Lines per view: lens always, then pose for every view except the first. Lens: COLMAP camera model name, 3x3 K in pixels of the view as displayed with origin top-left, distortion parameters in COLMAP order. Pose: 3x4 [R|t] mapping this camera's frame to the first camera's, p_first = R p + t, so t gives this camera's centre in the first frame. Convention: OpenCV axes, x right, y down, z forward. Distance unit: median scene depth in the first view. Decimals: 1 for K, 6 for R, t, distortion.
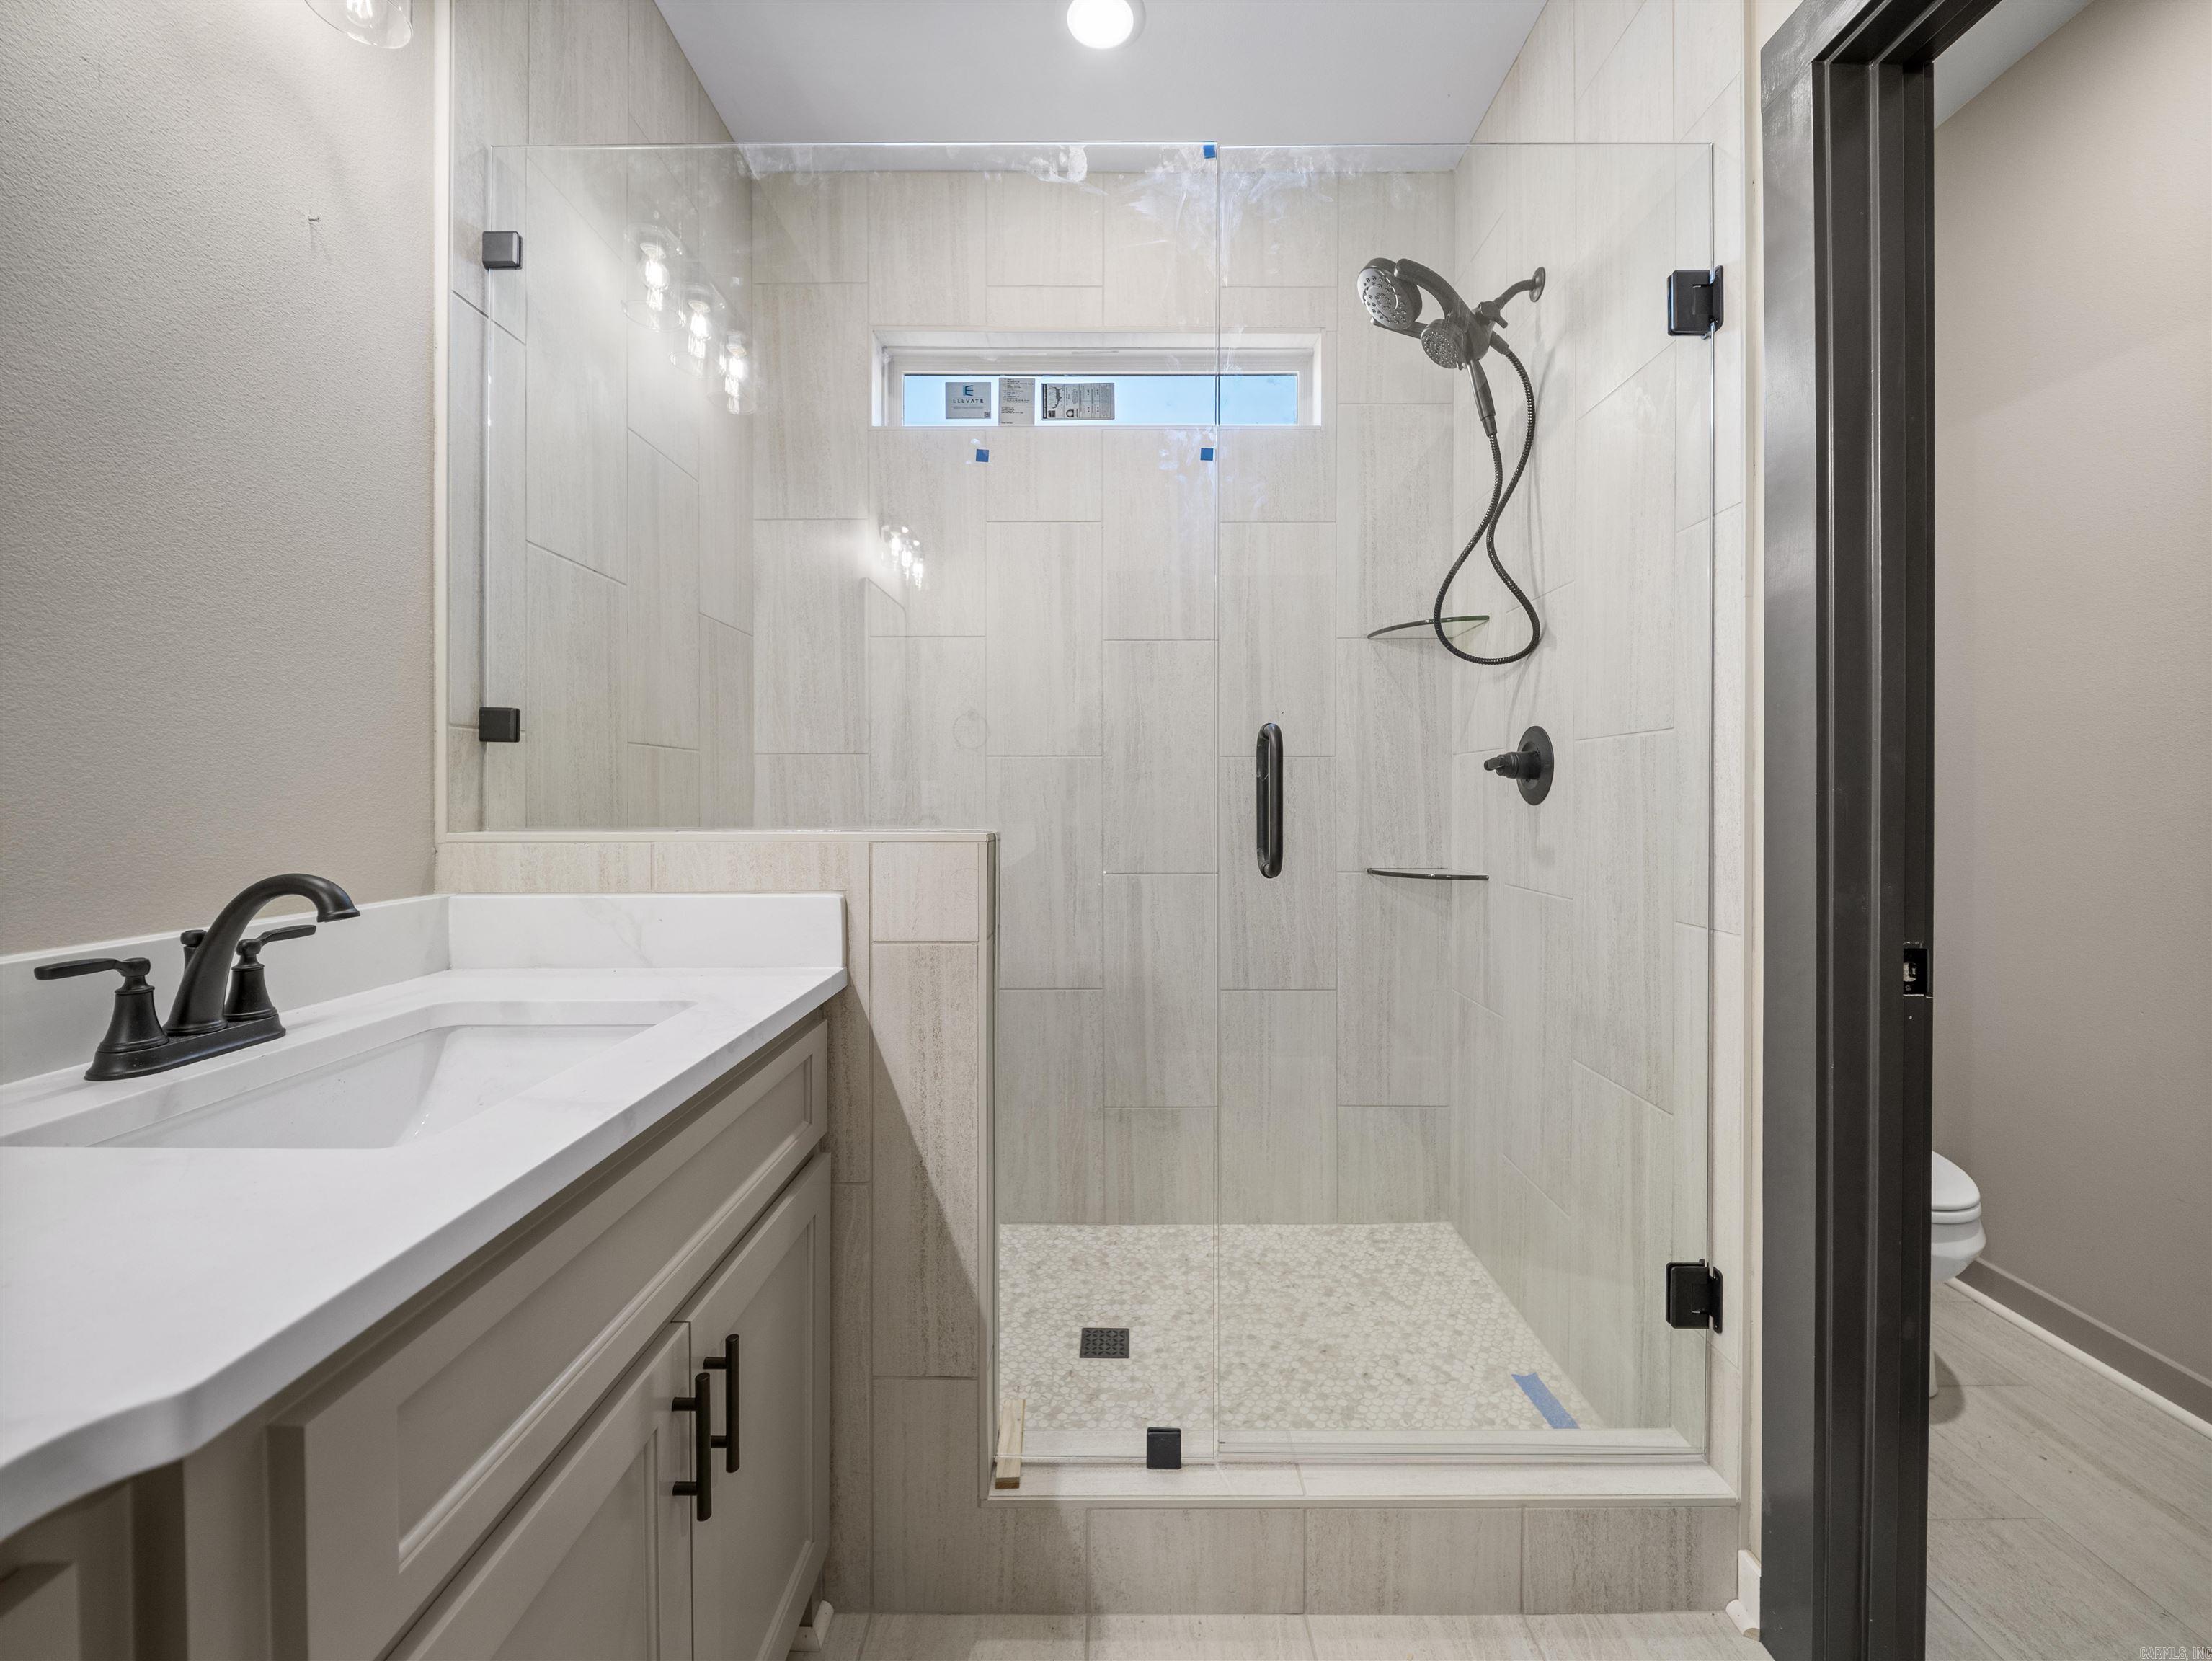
lens RADIAL K [[879.8, 0, 1109.3], [0, 879.8, 798.8], [0, 0, 1]] dist [0.009461, -0.007095]
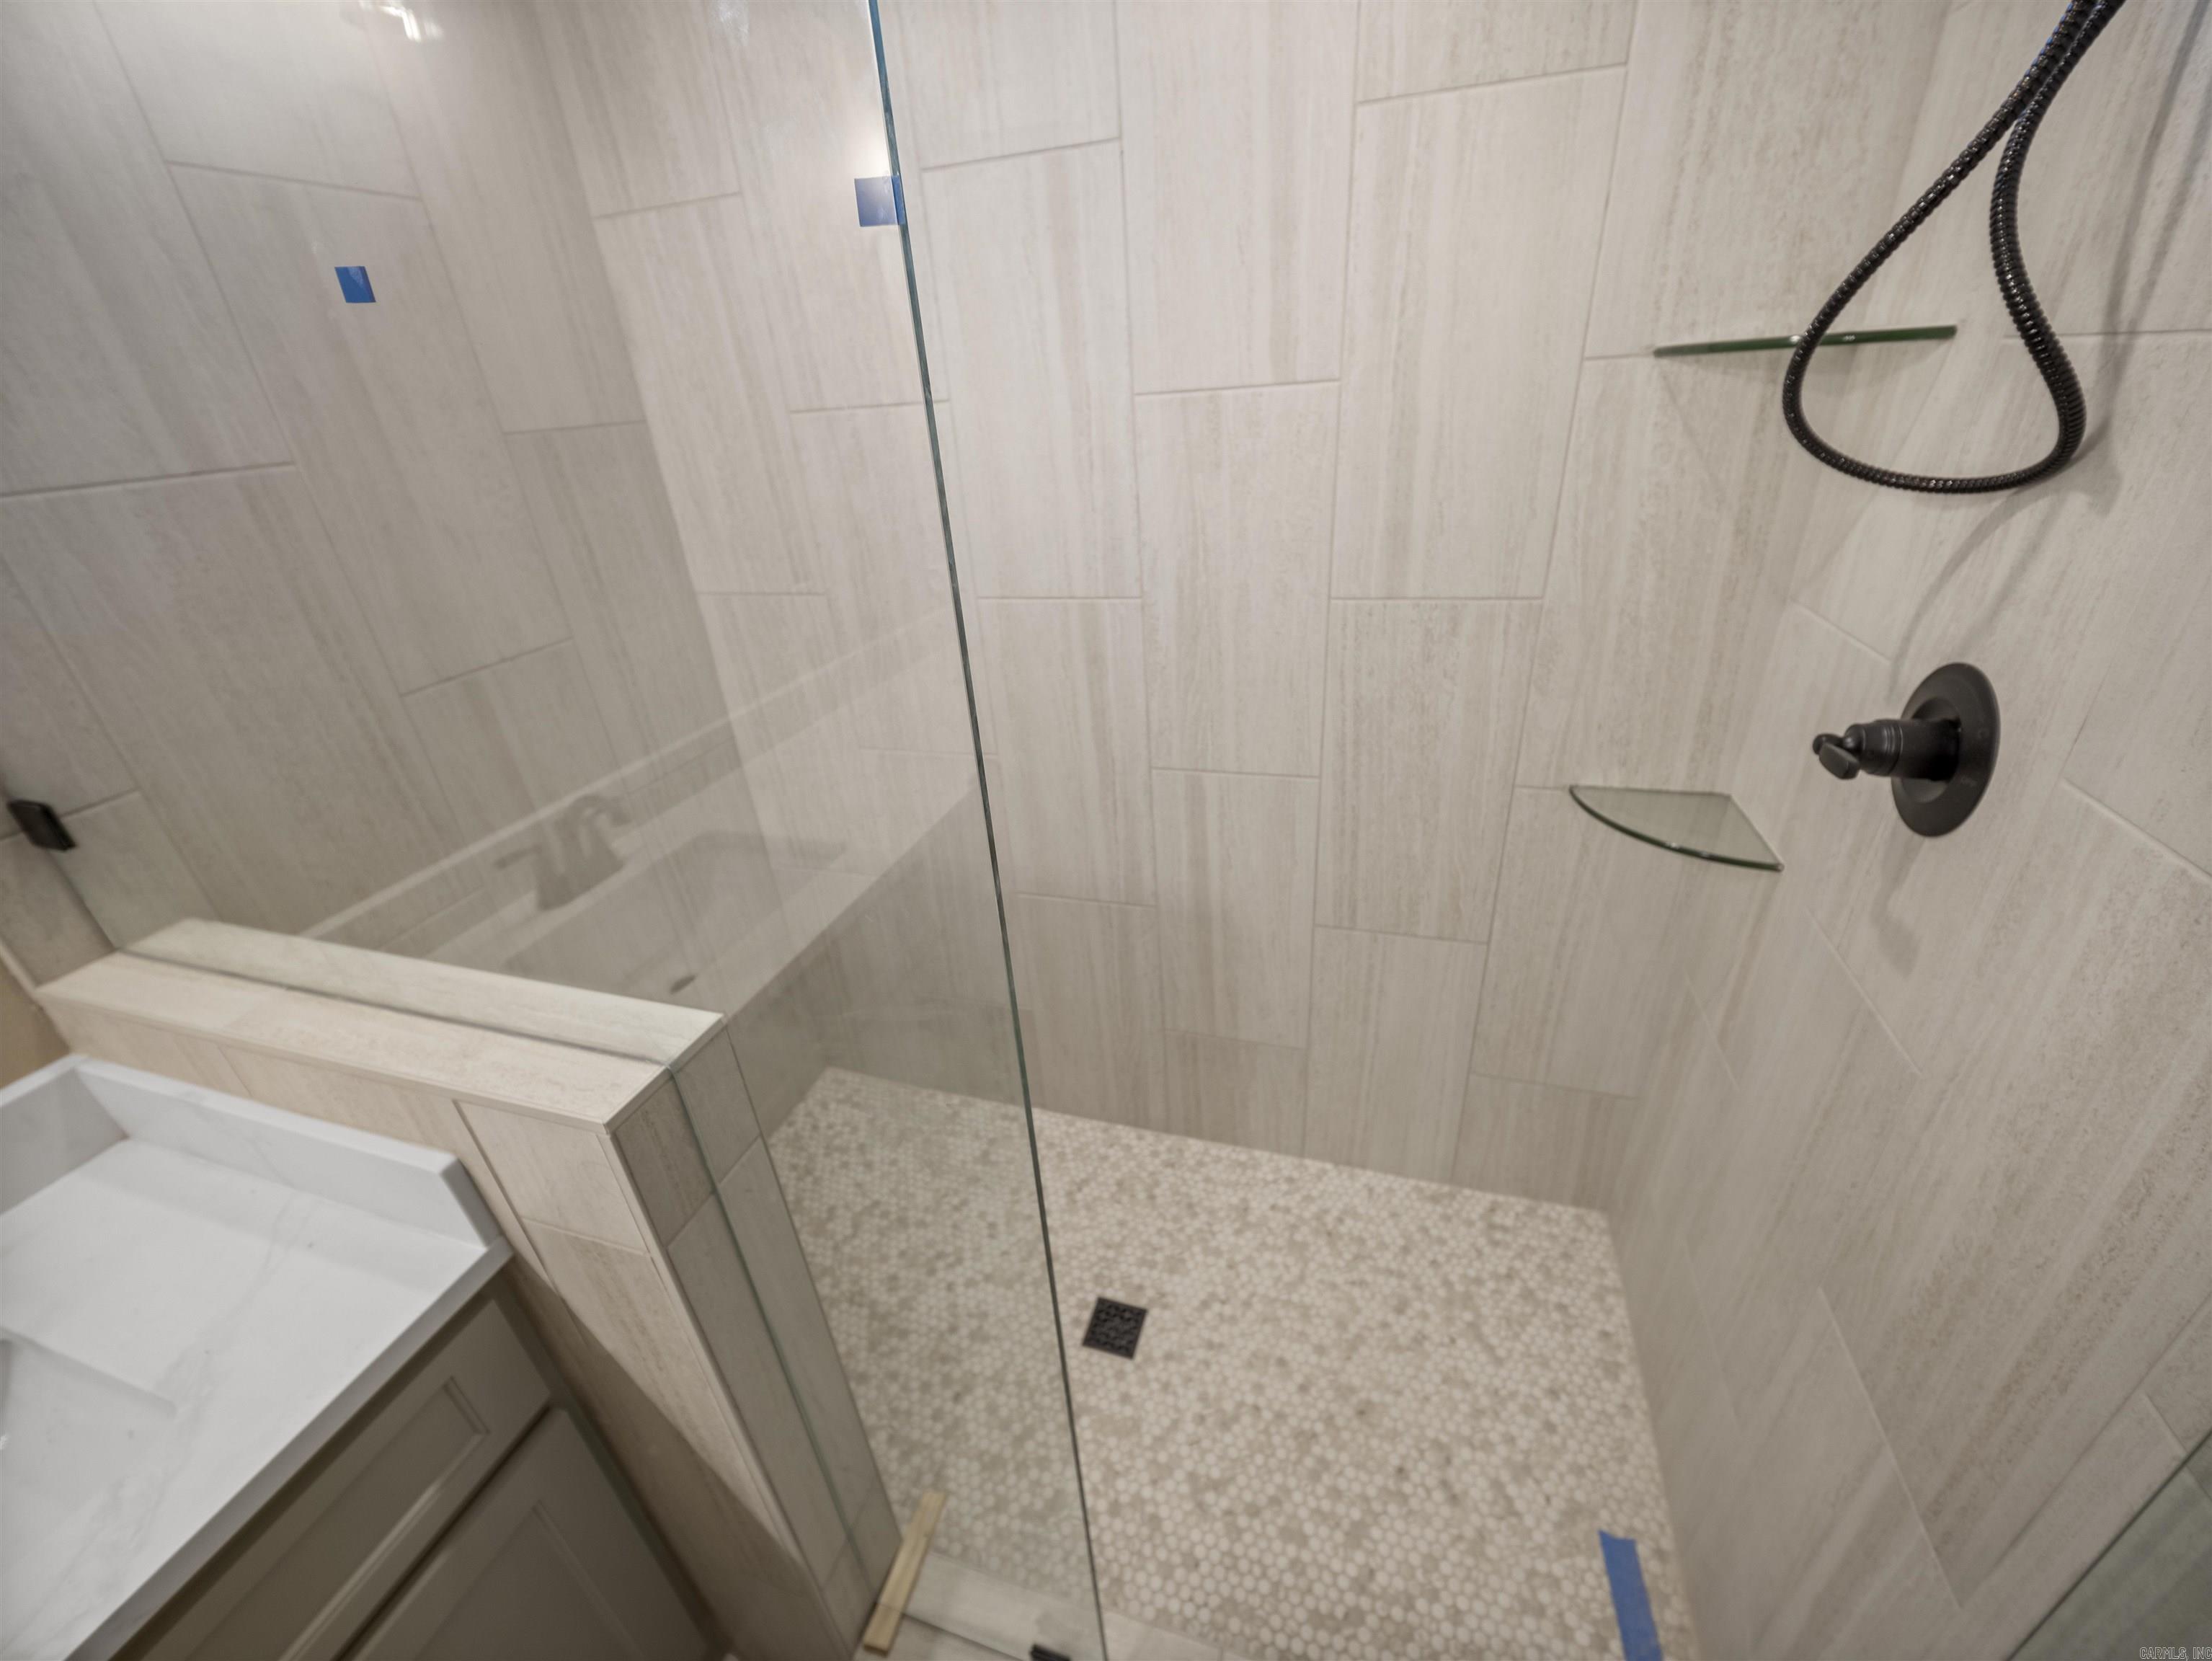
lens RADIAL K [[879.8, 0, 1103.4], [0, 879.8, 837.9], [0, 0, 1]] dist [0.009461, -0.007095]
pose [[0.955056, 0.077312, -0.286167, 0.230198], [0.065167, 0.887011, 0.457126, -0.267456], [0.289175, -0.455230, 0.842107, 0.533205]]
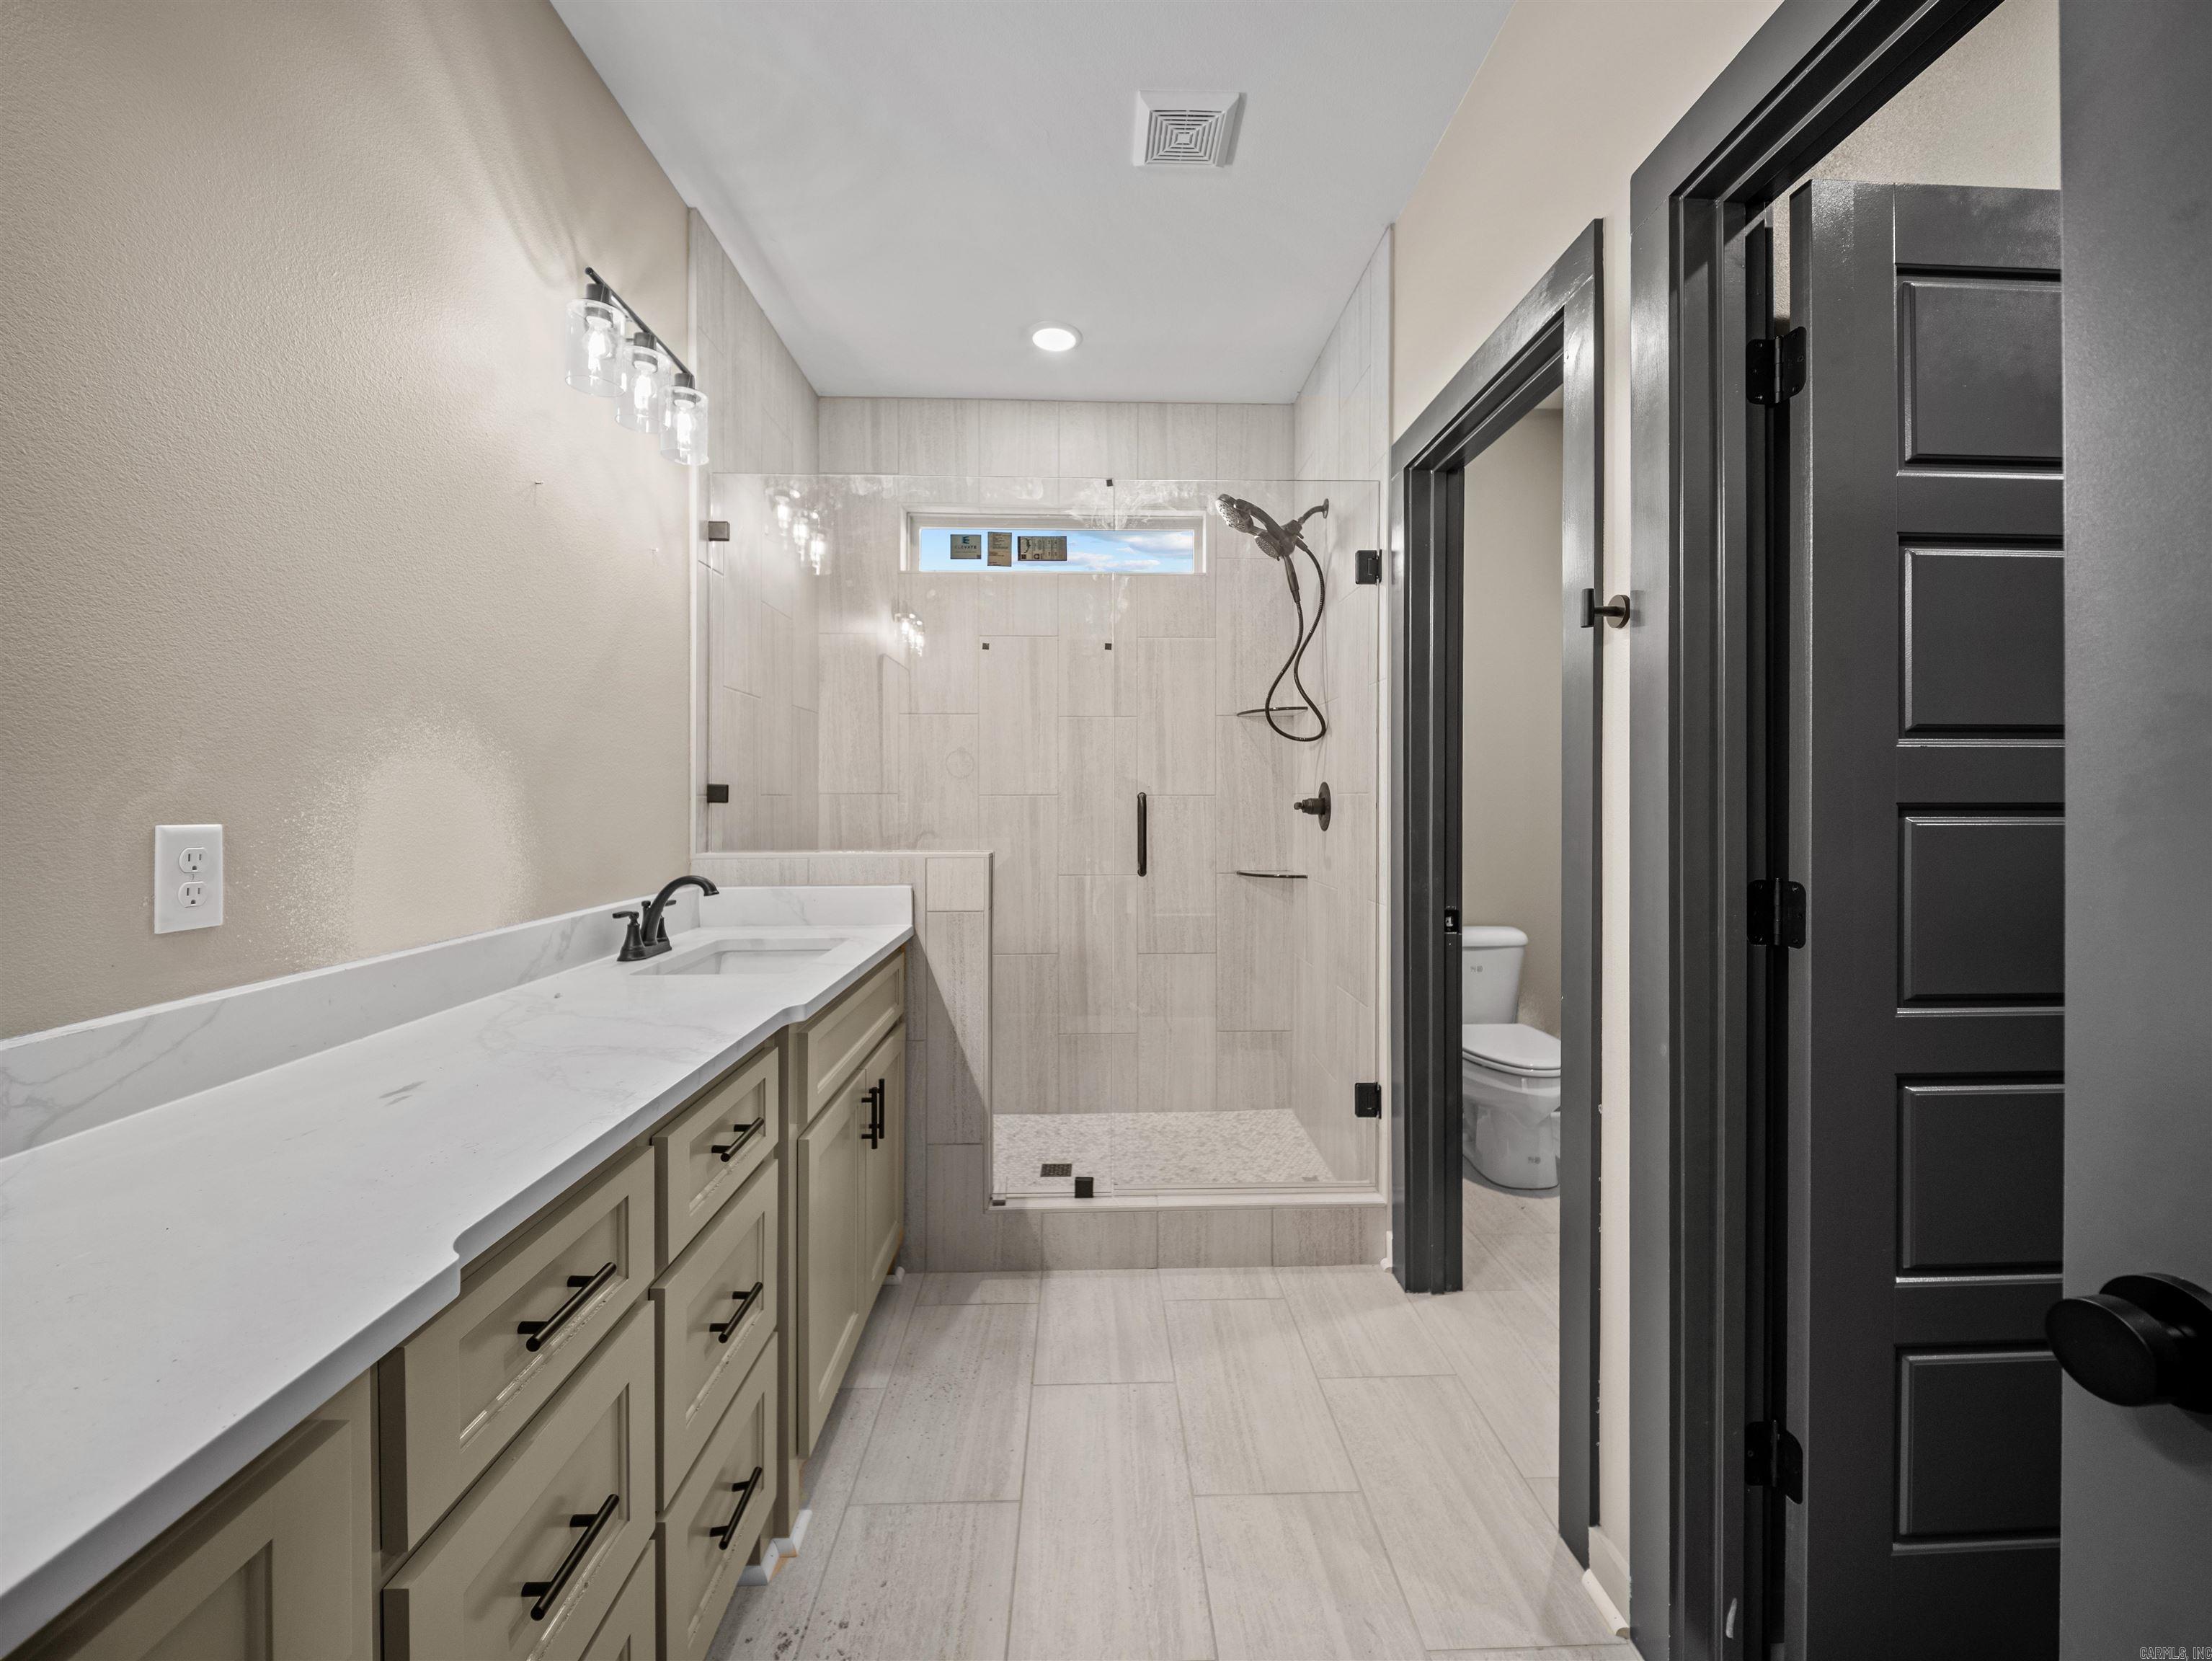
lens RADIAL K [[879.8, 0, 1118.1], [0, 879.8, 795.4], [0, 0, 1]] dist [0.009461, -0.007095]
pose [[0.999109, 0.000762, 0.042191, 0.043703], [-0.000494, 0.999980, -0.006378, -0.054818], [-0.042195, 0.006352, 0.999089, -0.674482]]
